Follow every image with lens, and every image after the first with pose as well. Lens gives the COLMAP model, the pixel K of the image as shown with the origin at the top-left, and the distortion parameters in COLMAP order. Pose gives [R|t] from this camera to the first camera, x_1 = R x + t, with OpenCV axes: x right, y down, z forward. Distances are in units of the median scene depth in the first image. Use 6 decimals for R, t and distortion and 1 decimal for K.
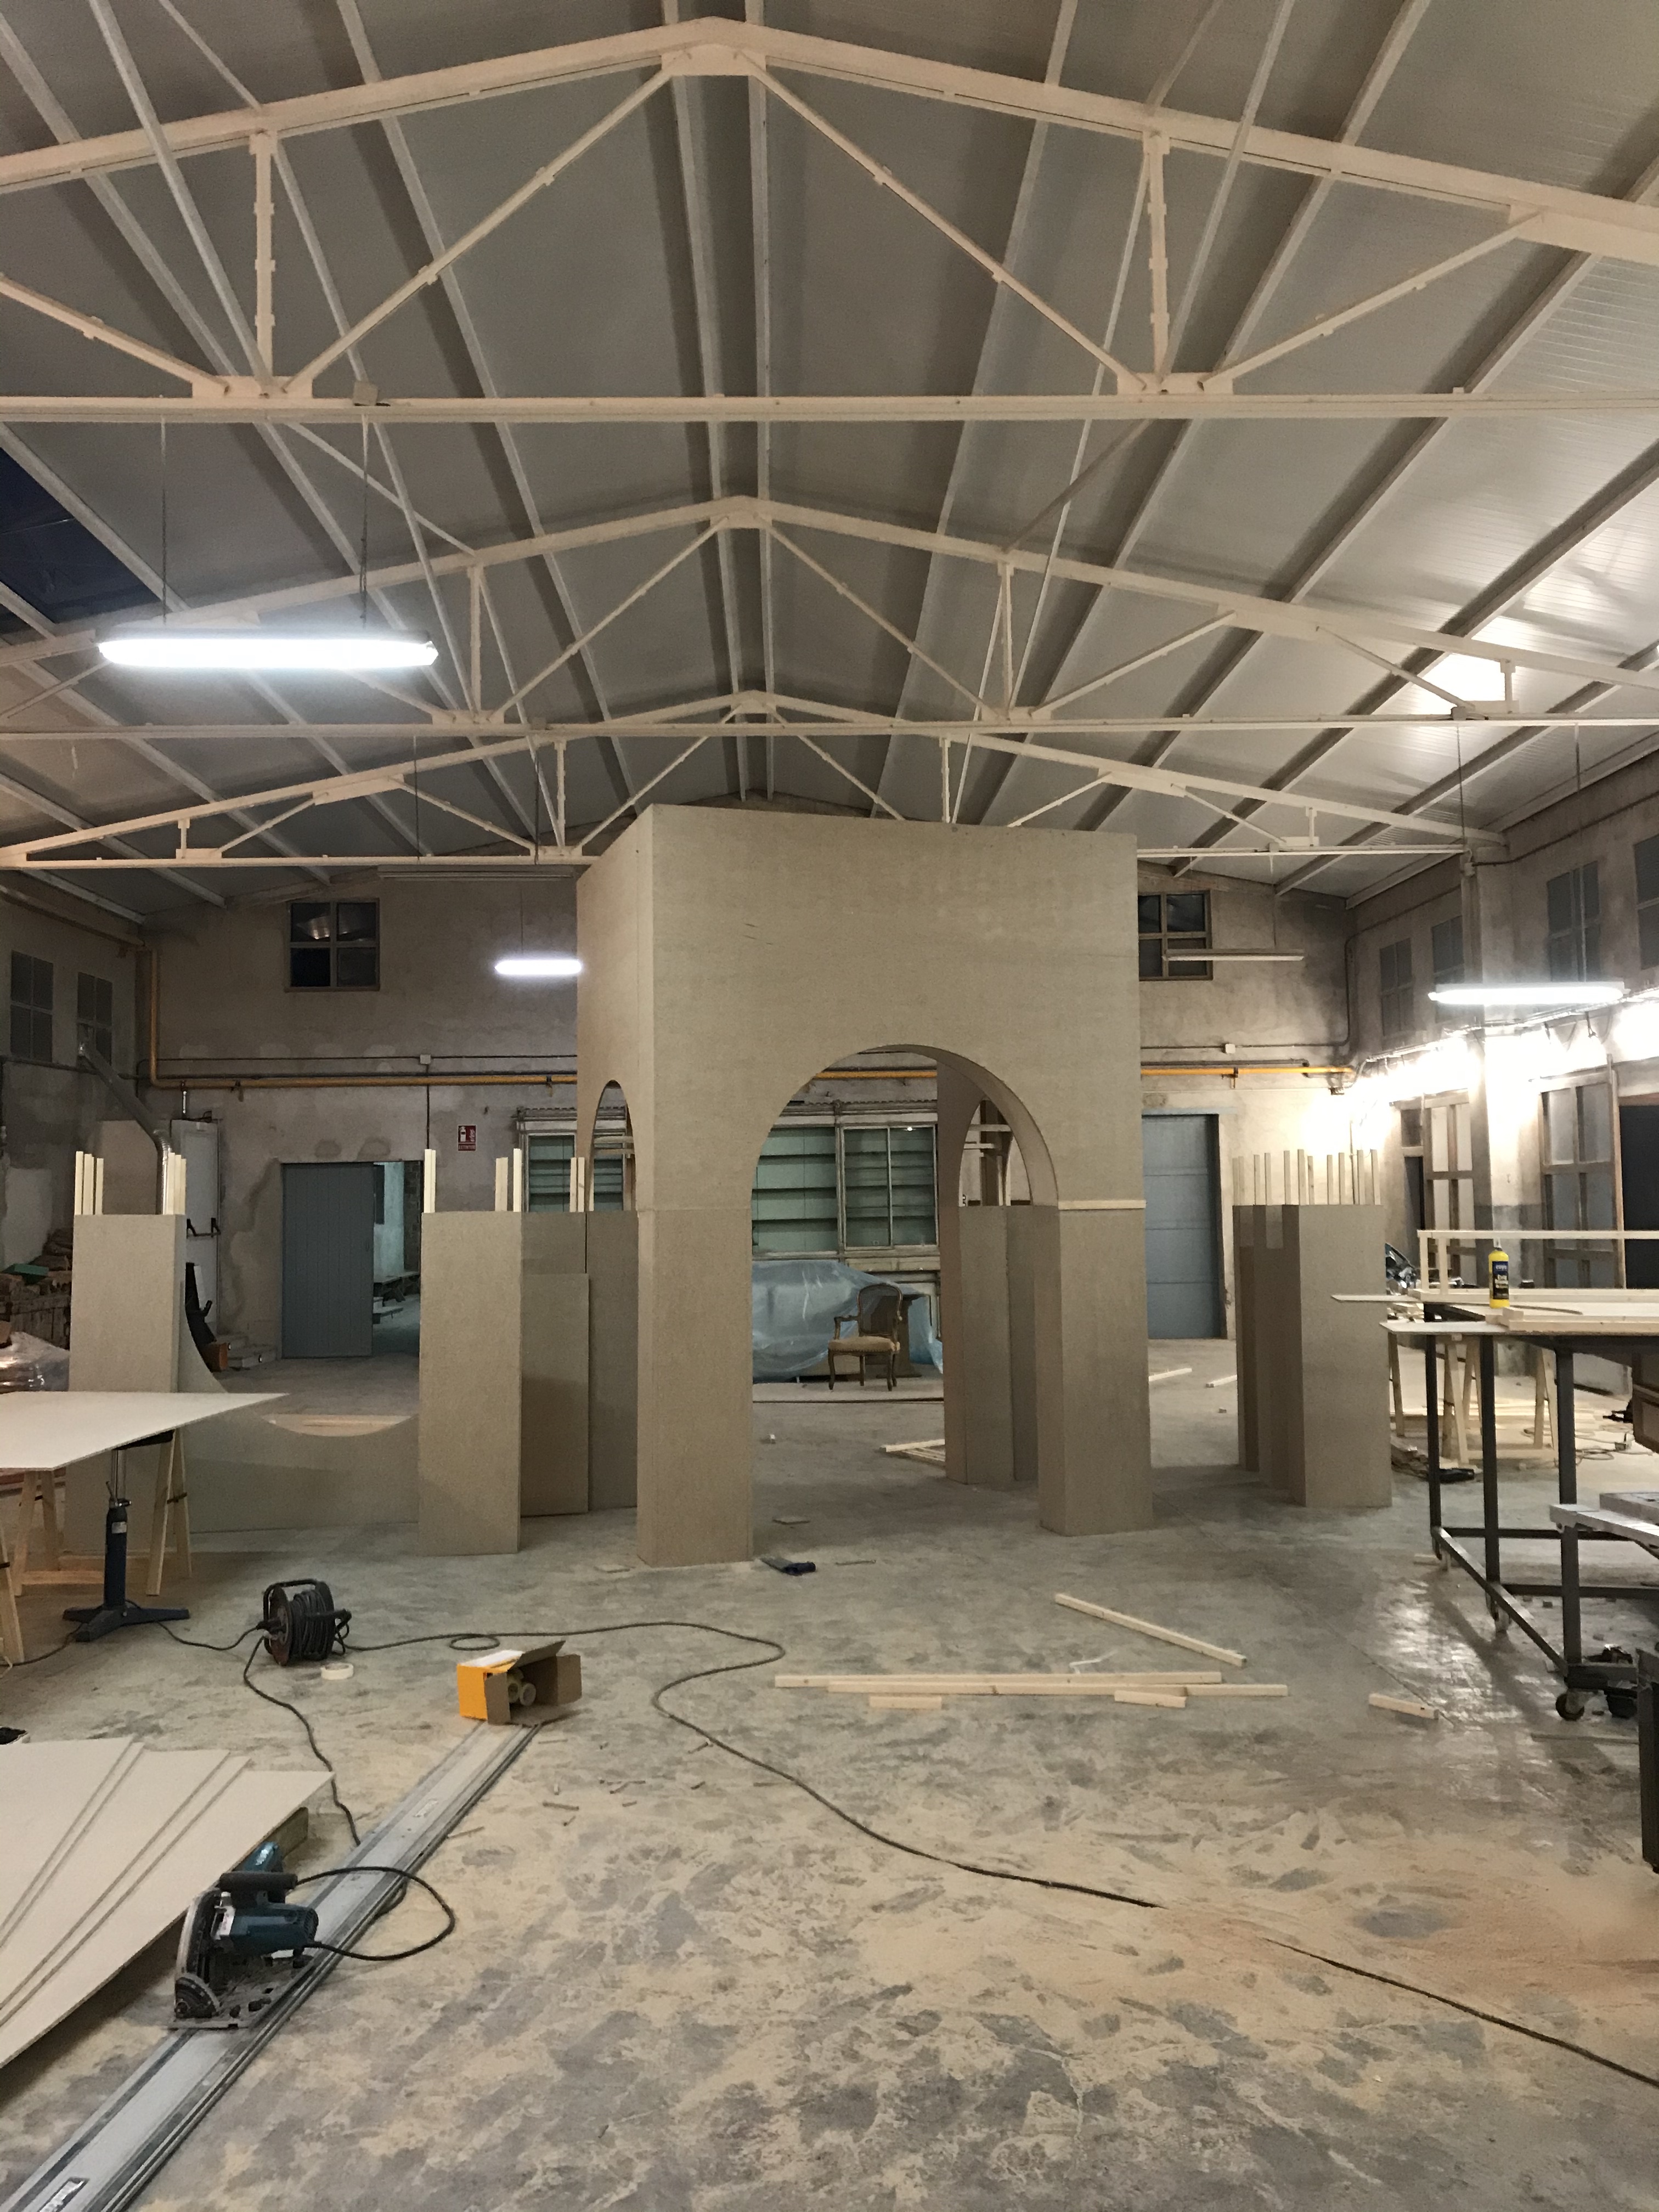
lens RADIAL K [[1821.0, 0, 840.7], [0, 1821.0, 1102.1], [0, 0, 1]] dist [0.042387, -0.056641]
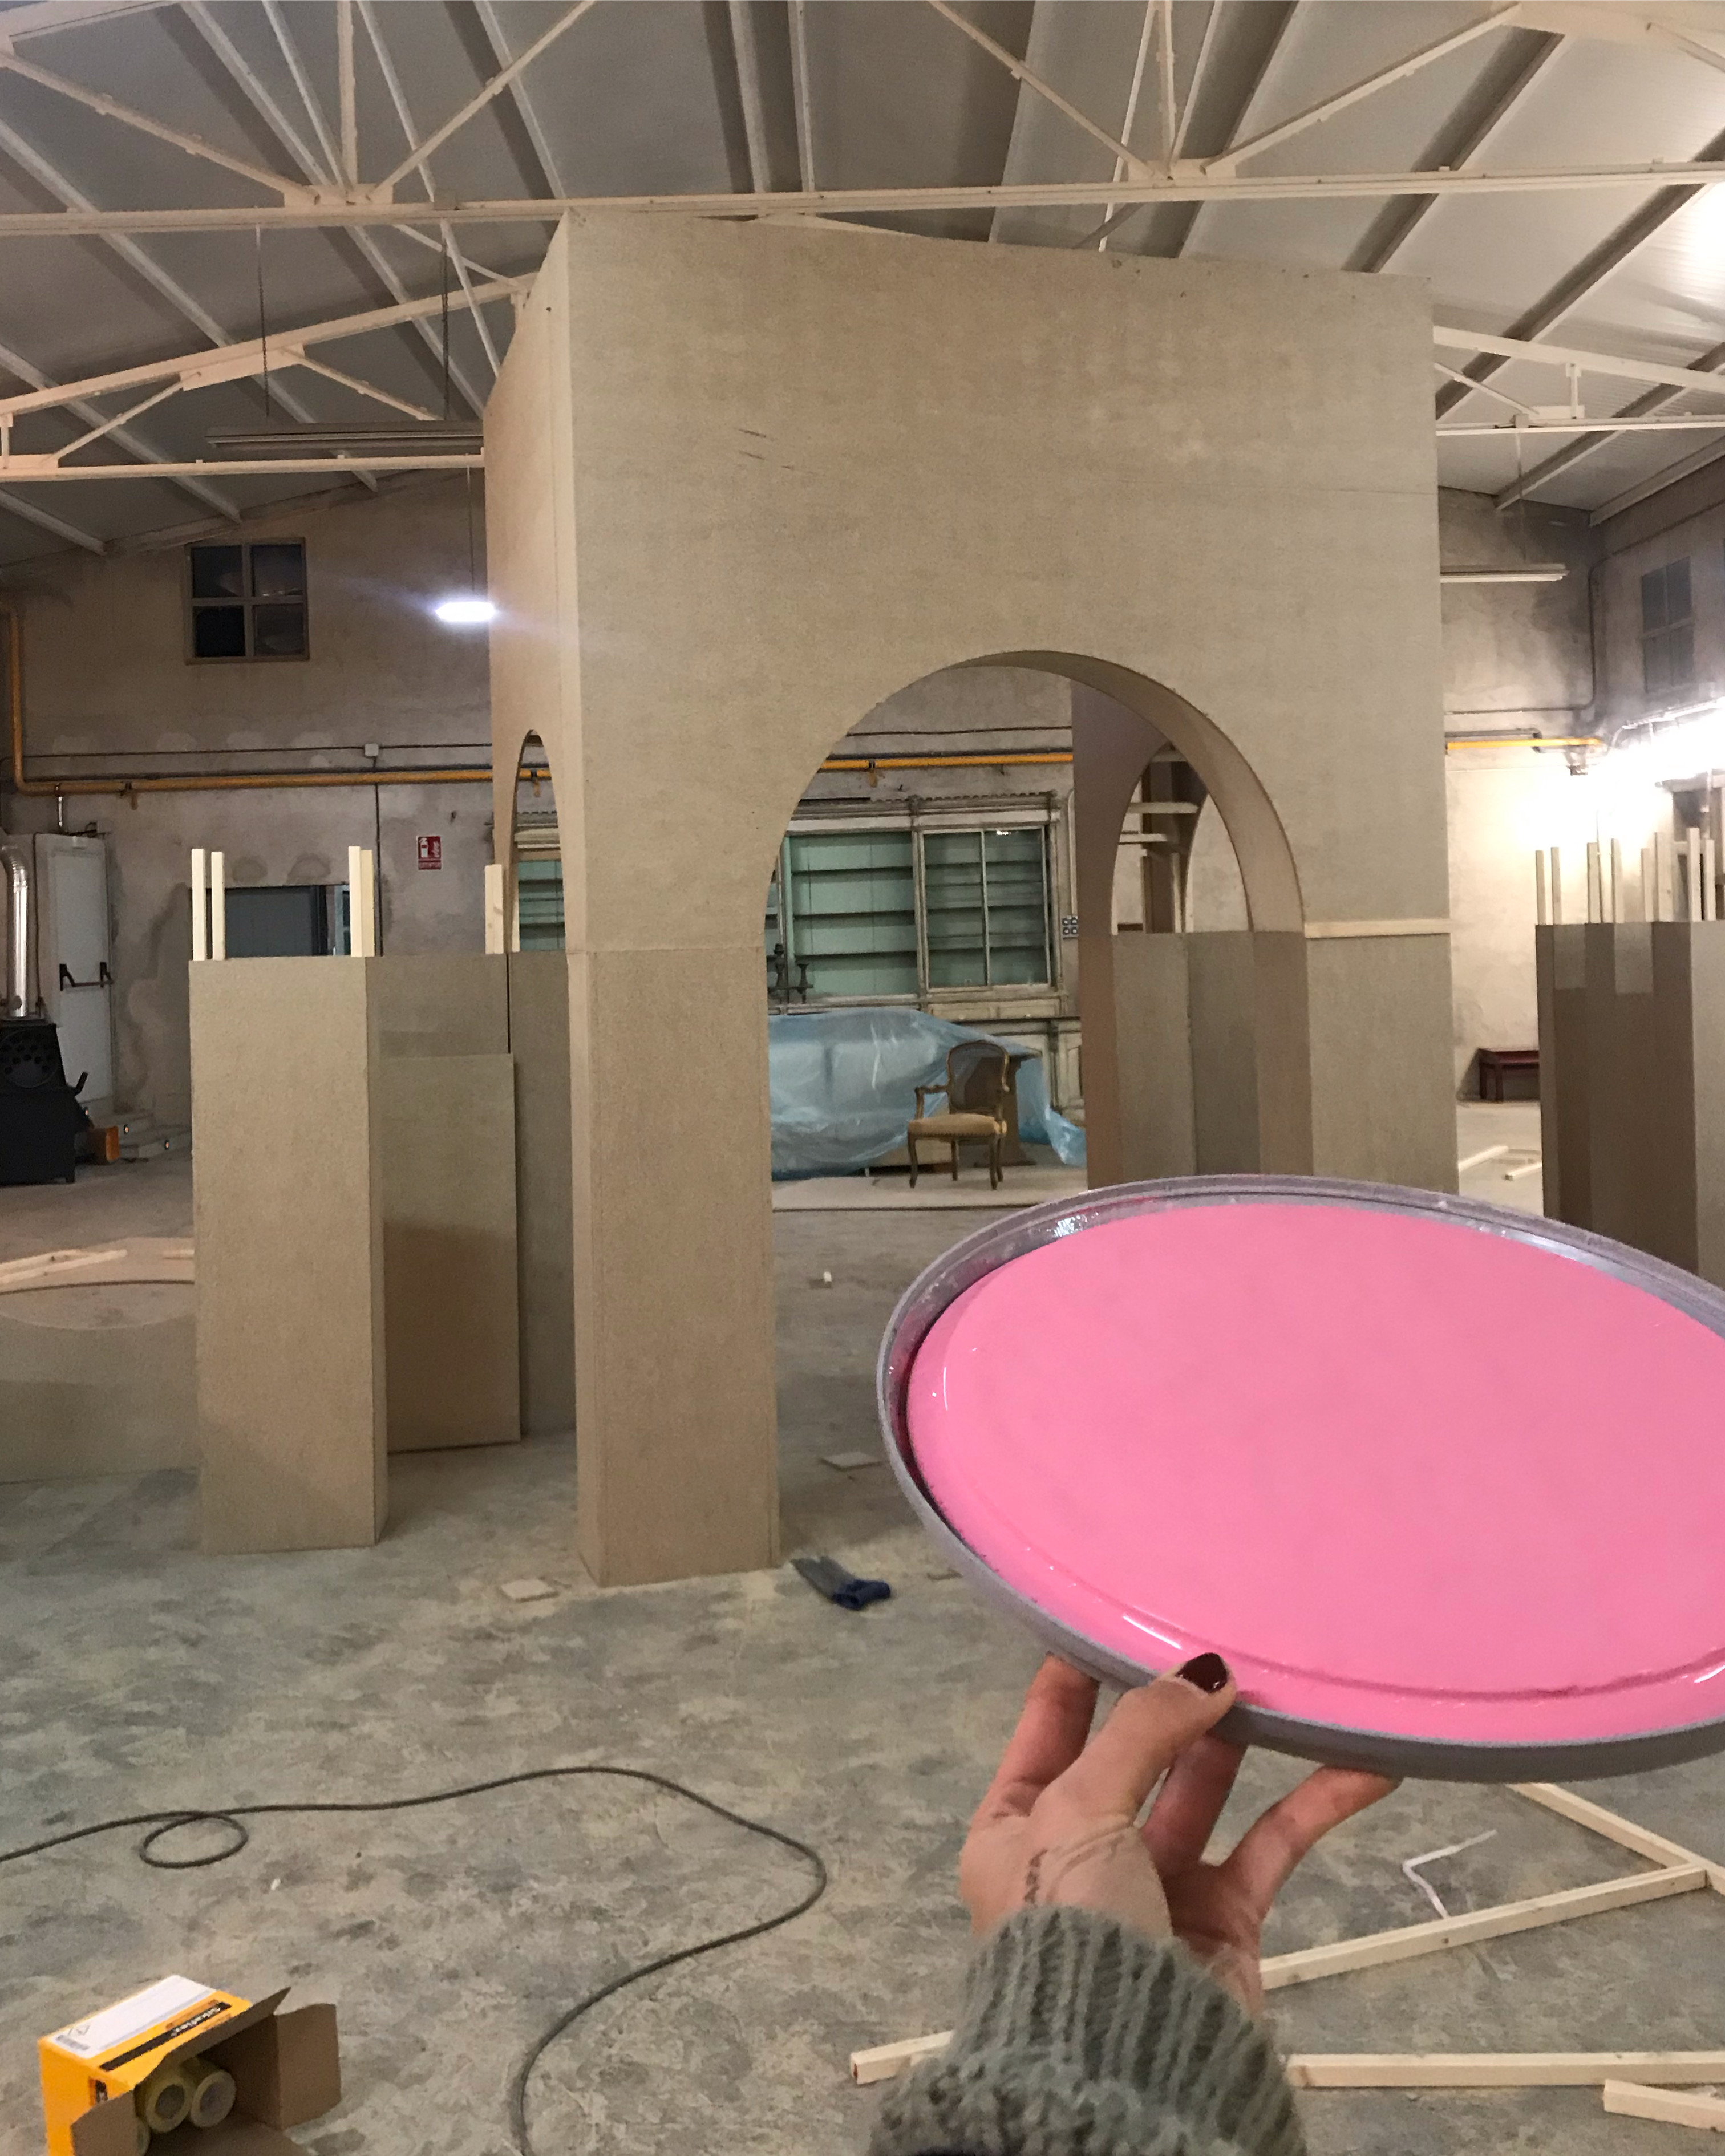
lens RADIAL K [[2002.3, 0, 862.5], [0, 2002.3, 988.4], [0, 0, 1]] dist [0.051498, 0.000000]
pose [[0.999469, -0.015578, -0.028631, -0.000920], [0.017945, 0.996272, 0.084377, 0.010339], [0.027210, -0.084846, 0.996023, 0.200094]]
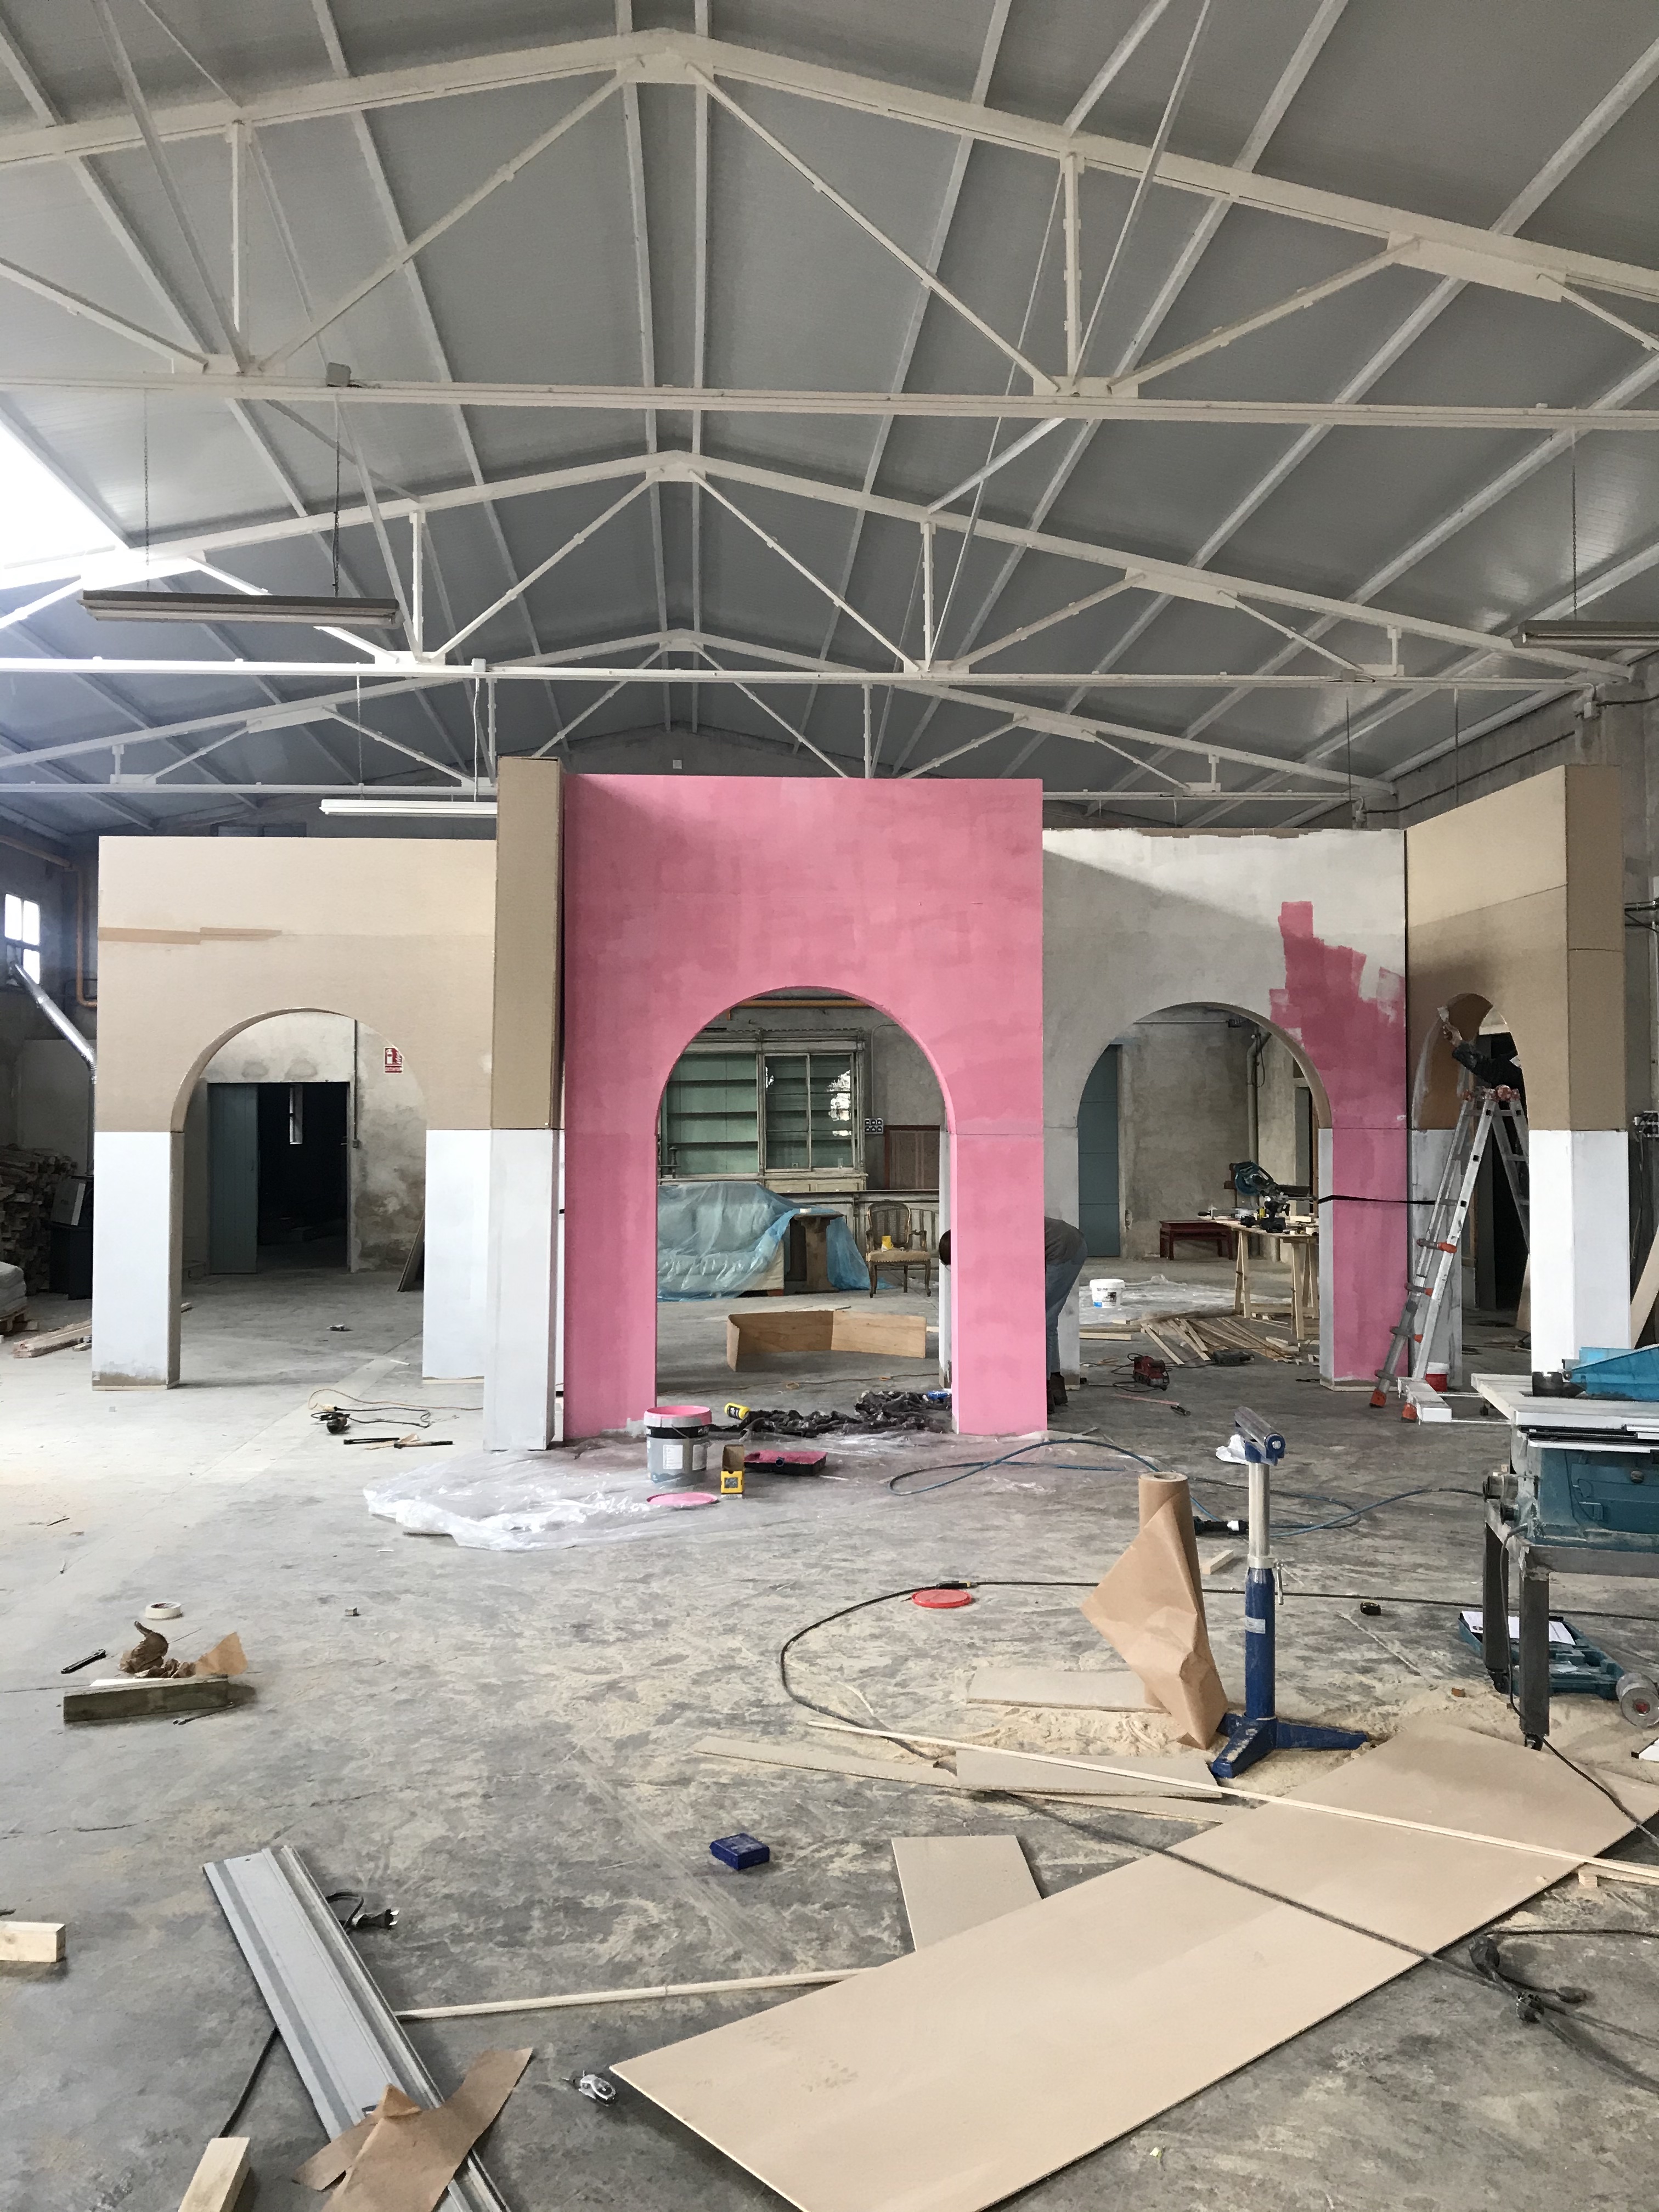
lens RADIAL K [[1821.0, 0, 855.1], [0, 1821.0, 1096.0], [0, 0, 1]] dist [0.042387, -0.056641]
pose [[0.998431, 0.008209, 0.055384, -0.005458], [-0.010381, 0.999183, 0.039046, -0.004142], [-0.055019, -0.039560, 0.997701, -0.045219]]
